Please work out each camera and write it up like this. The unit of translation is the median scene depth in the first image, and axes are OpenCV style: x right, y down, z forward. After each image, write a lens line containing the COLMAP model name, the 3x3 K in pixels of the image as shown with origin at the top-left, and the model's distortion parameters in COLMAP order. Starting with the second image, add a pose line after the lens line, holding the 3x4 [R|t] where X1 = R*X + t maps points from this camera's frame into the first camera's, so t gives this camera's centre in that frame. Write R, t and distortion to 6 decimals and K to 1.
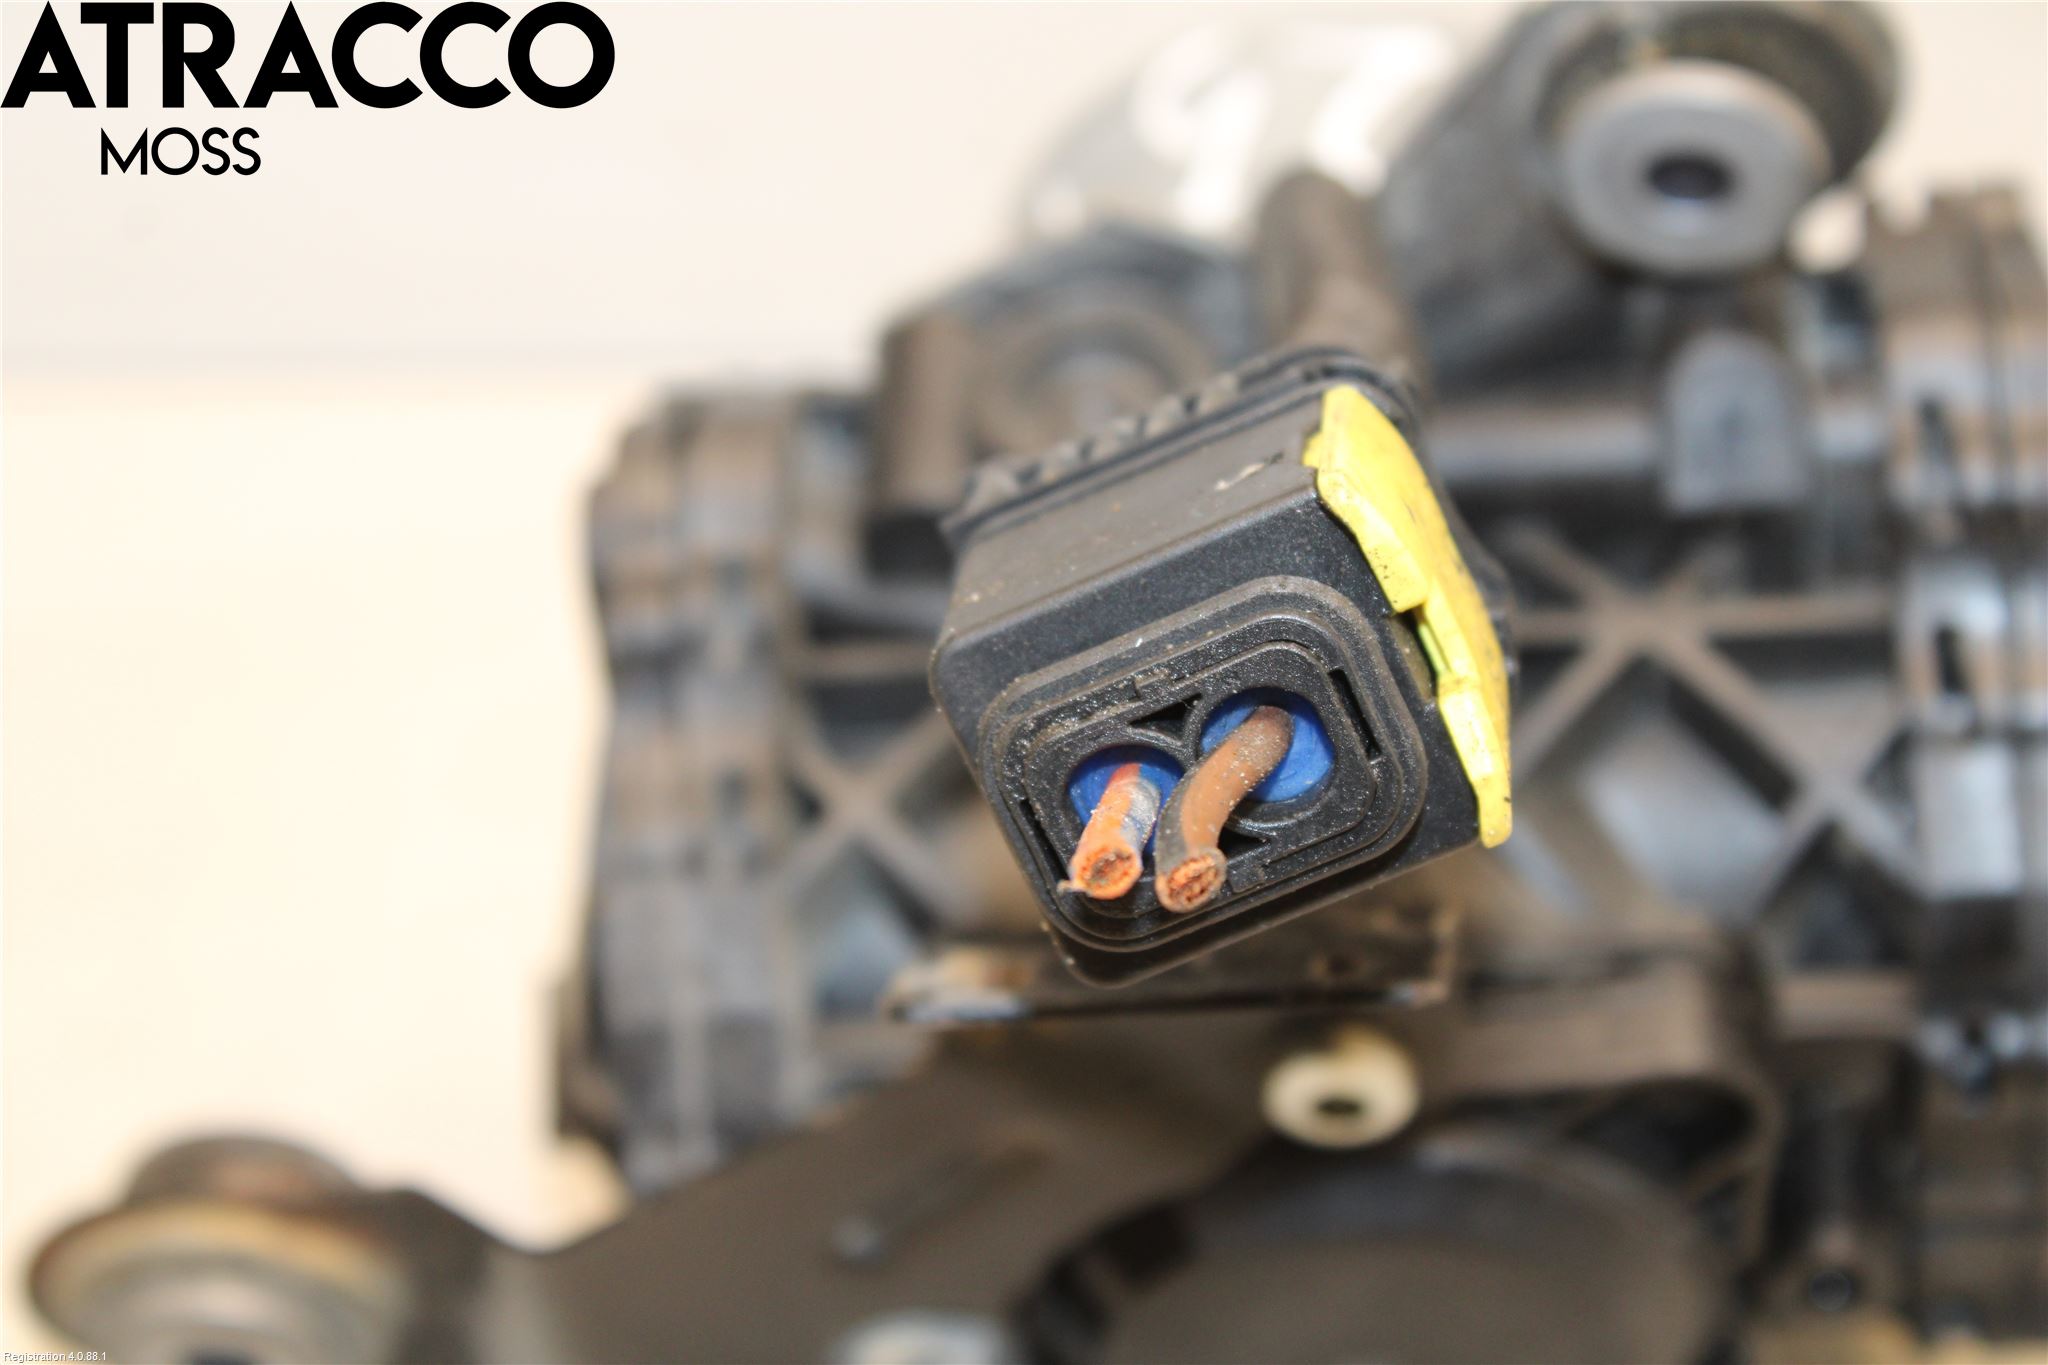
lens RADIAL K [[4818.3, 0, 1024.0], [0, 4818.3, 682.5], [0, 0, 1]] dist [0.075353, 0.485477]
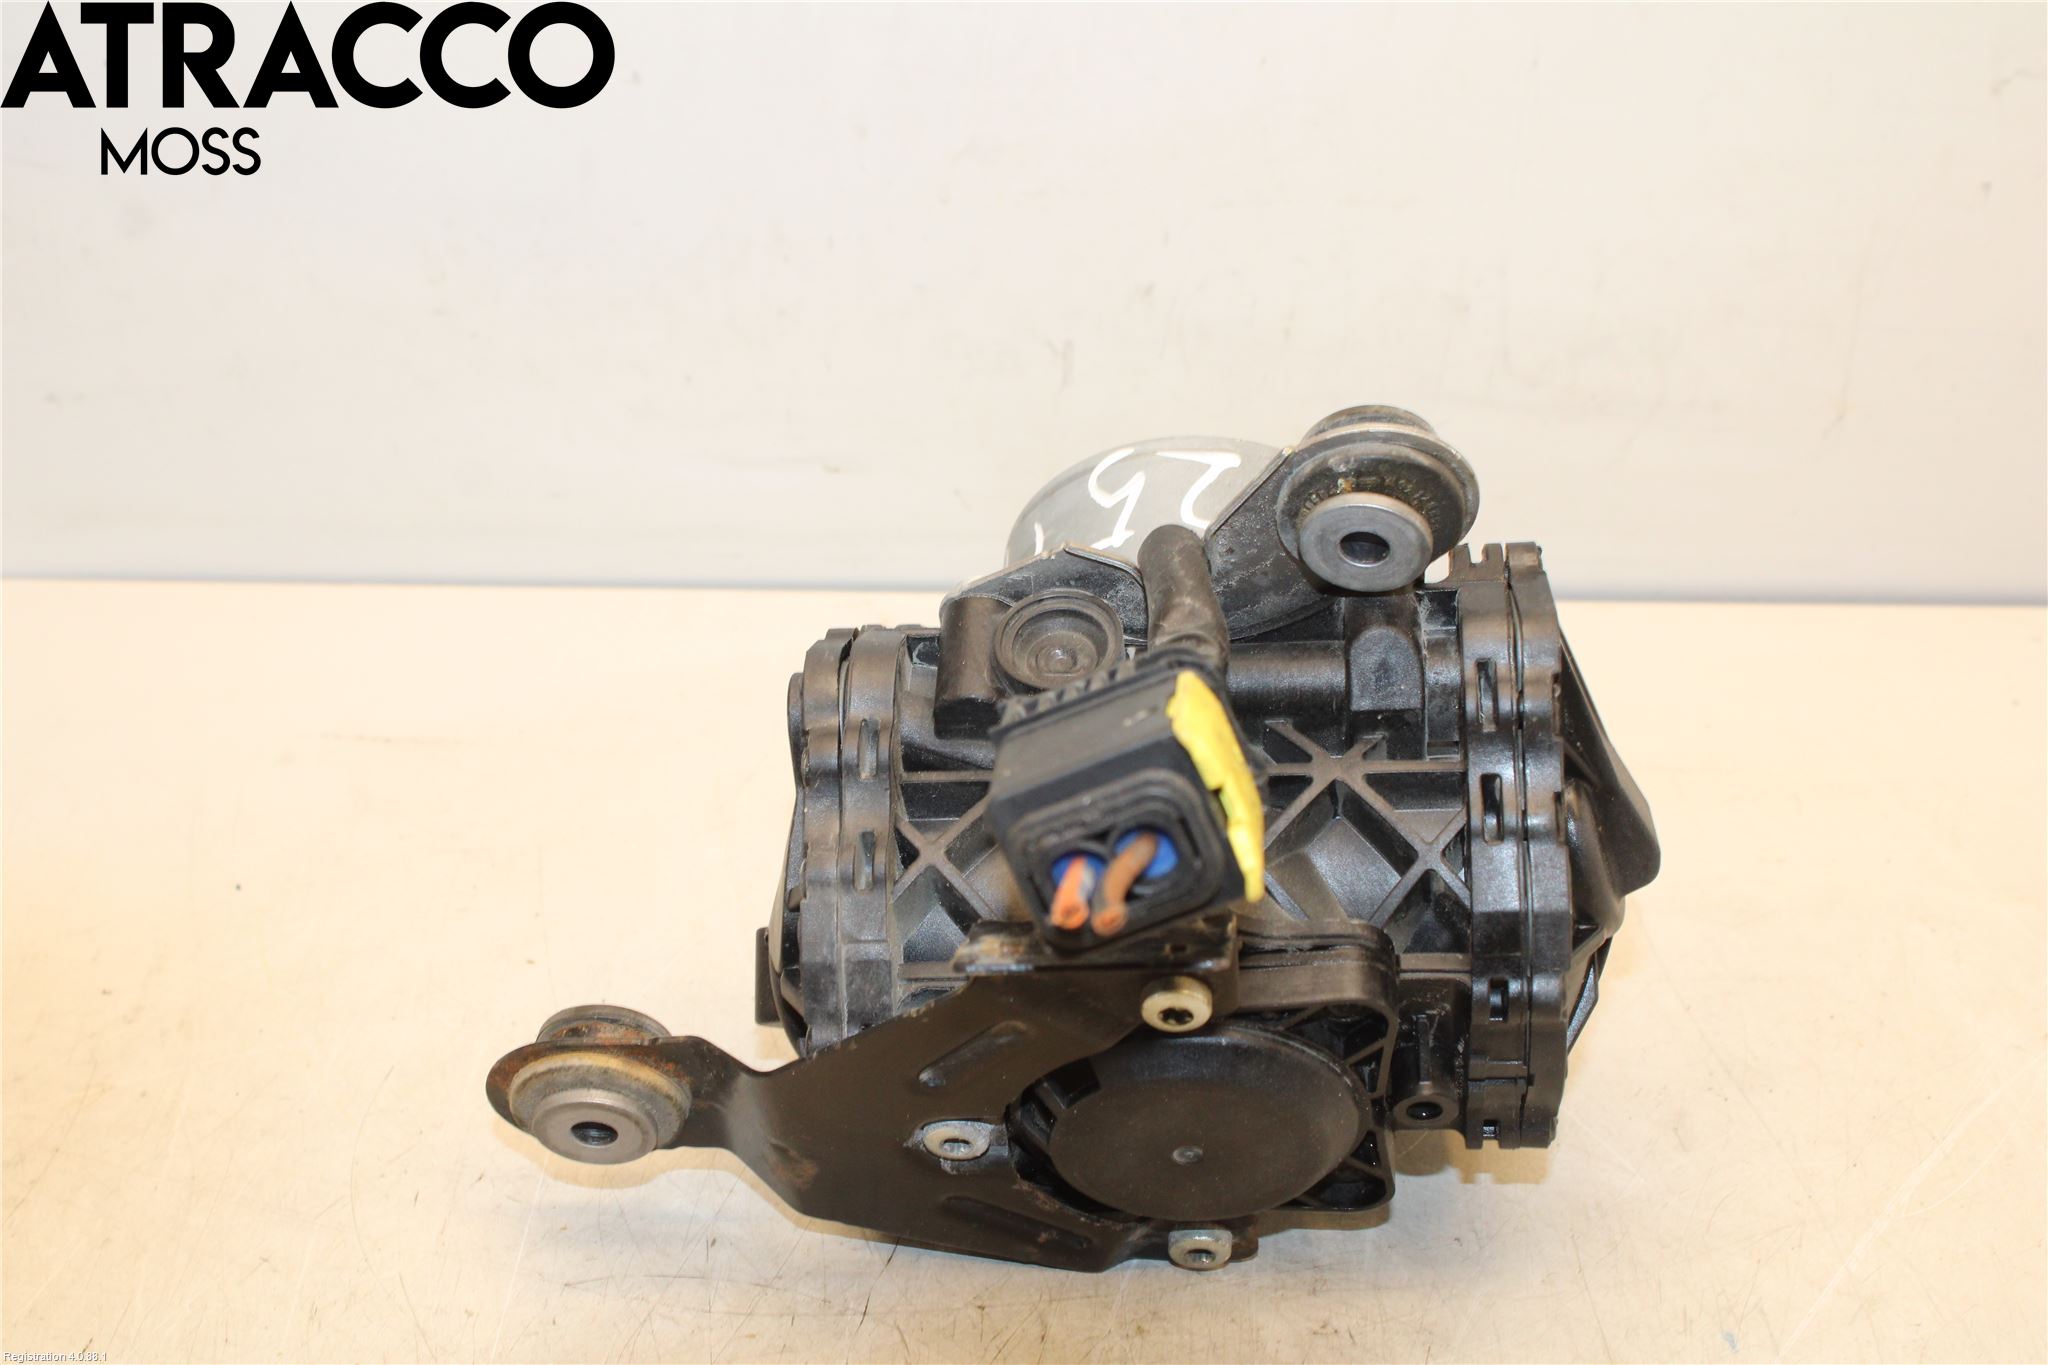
lens RADIAL K [[2884.1, 0, 1024.0], [0, 2884.1, 682.5], [0, 0, 1]] dist [-0.029838, 0.071582]
pose [[0.999589, 0.026433, 0.011137, -0.012451], [-0.026236, 0.999503, -0.017455, -0.024329], [-0.011593, 0.017156, 0.999786, -0.169269]]
